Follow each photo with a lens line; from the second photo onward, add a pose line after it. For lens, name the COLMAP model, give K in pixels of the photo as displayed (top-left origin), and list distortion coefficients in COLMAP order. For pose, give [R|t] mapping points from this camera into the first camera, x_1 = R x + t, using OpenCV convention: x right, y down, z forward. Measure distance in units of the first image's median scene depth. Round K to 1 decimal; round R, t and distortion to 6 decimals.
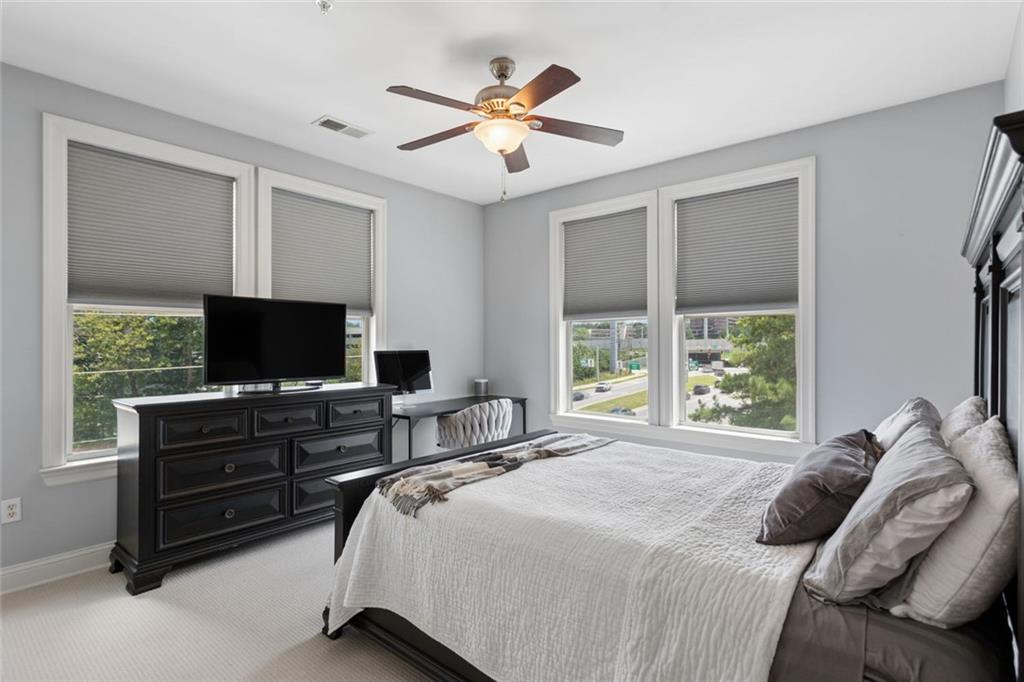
lens RADIAL K [[504.9, 0, 509.2], [0, 504.9, 342.7], [0, 0, 1]] dist [-0.011709, 0.000401]
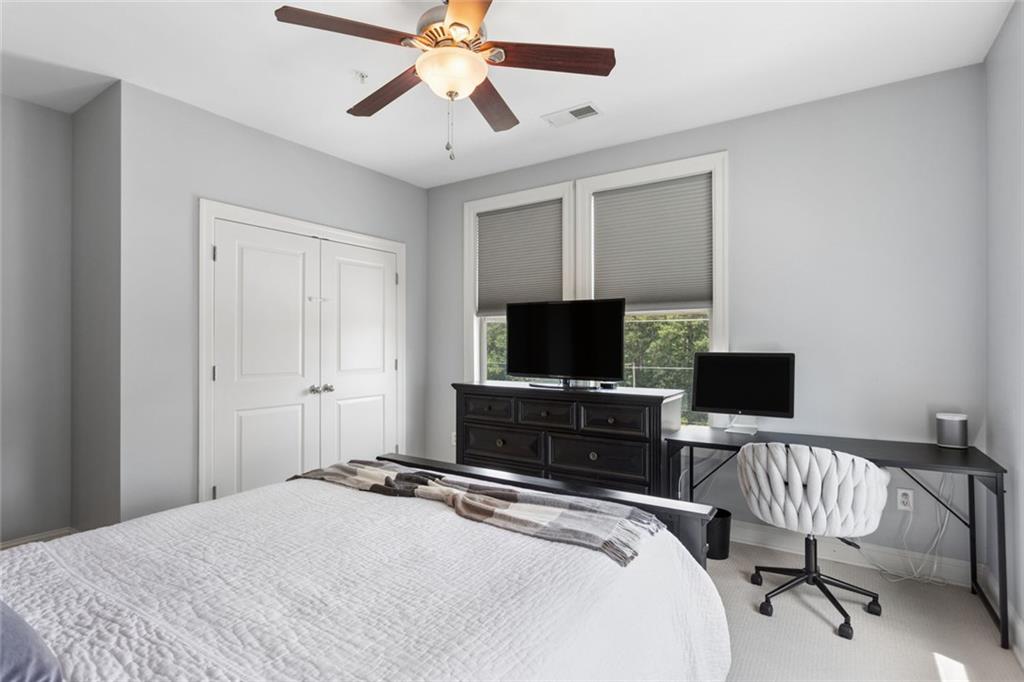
lens RADIAL K [[501.7, 0, 512.0], [0, 501.7, 341.0], [0, 0, 1]] dist [-0.002052, -0.000138]
pose [[0.131746, -0.003949, -0.991276, 0.577433], [-0.002762, 0.999987, -0.004350, 0.002574], [0.991280, 0.003311, 0.131734, 0.745687]]
